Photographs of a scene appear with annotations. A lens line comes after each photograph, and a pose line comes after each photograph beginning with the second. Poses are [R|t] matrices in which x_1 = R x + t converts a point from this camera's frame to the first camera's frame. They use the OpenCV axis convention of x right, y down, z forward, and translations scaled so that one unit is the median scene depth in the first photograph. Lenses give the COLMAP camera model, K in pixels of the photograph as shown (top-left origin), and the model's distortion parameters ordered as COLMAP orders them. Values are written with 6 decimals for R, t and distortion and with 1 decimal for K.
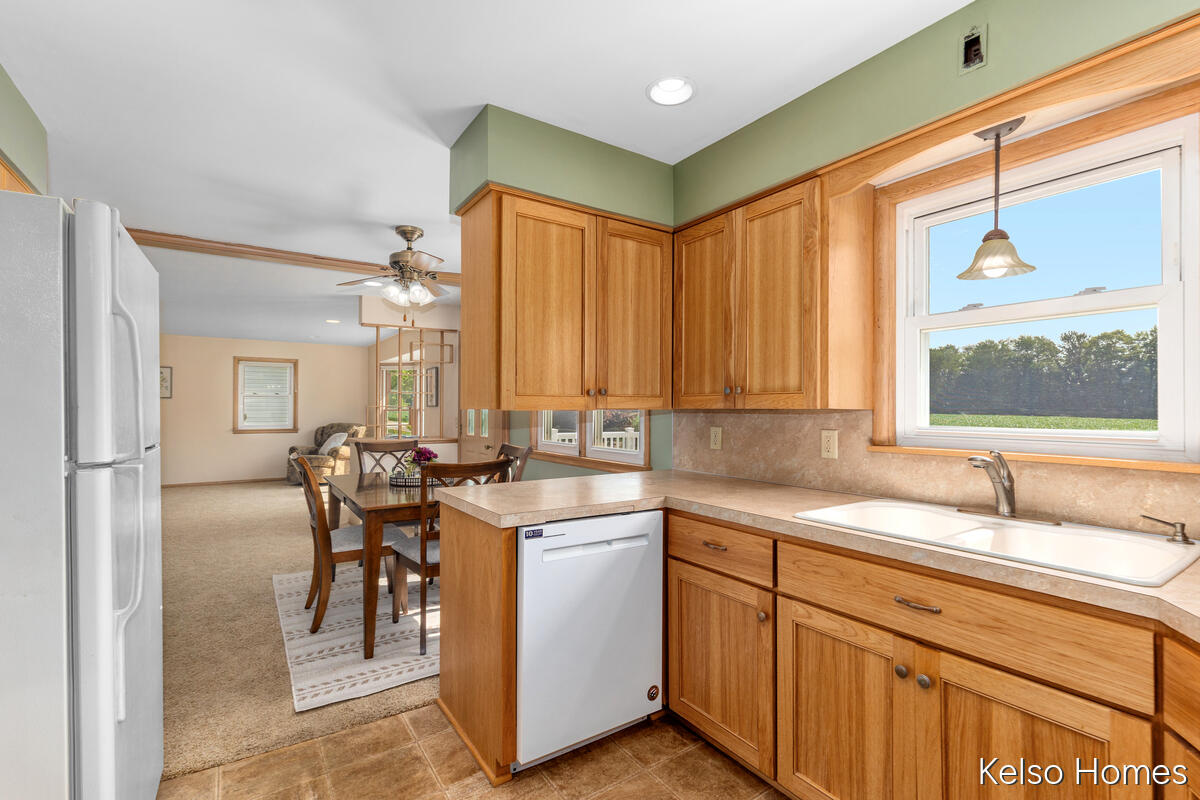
lens RADIAL K [[541.0, 0, 600.5], [0, 541.0, 400.6], [0, 0, 1]] dist [-0.001762, -0.000072]
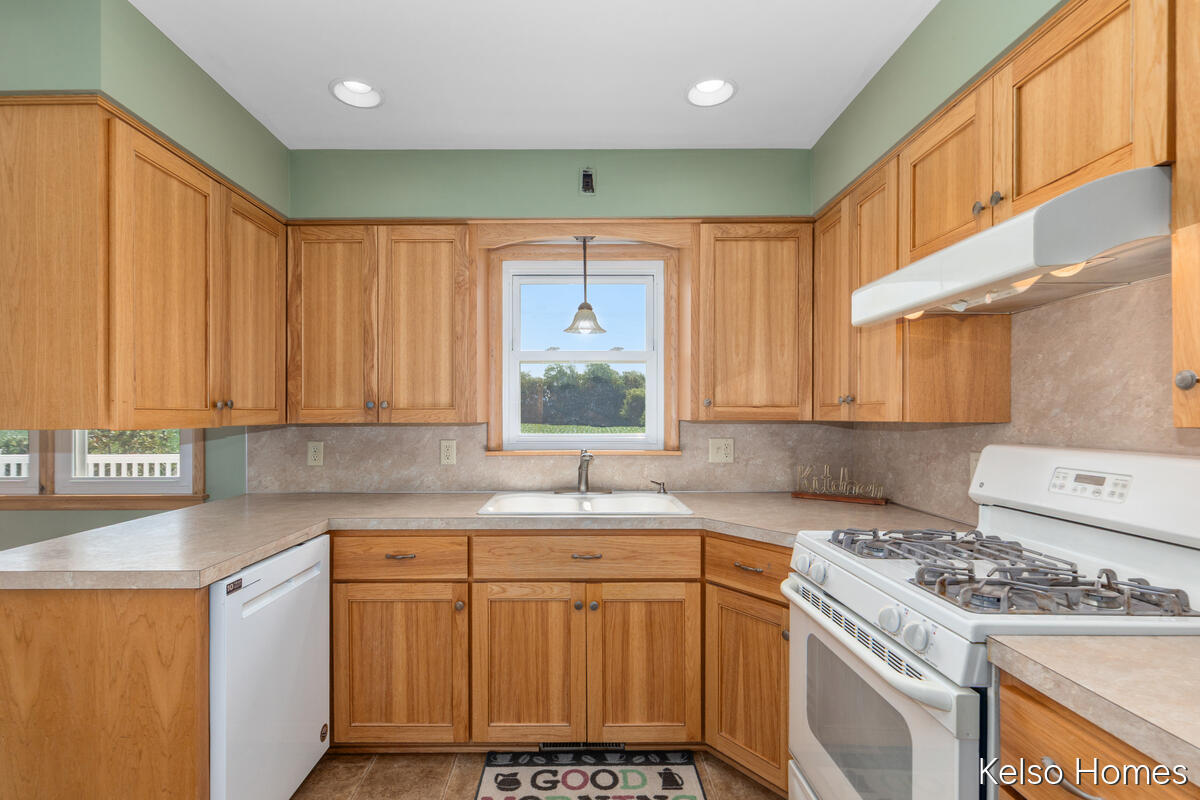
lens RADIAL K [[541.0, 0, 599.8], [0, 541.0, 412.2], [0, 0, 1]] dist [-0.001762, -0.000072]
pose [[0.558658, 0.002608, 0.829394, -0.401216], [-0.008397, 0.999962, 0.002512, -0.012309], [-0.829356, -0.008368, 0.558658, 0.098736]]
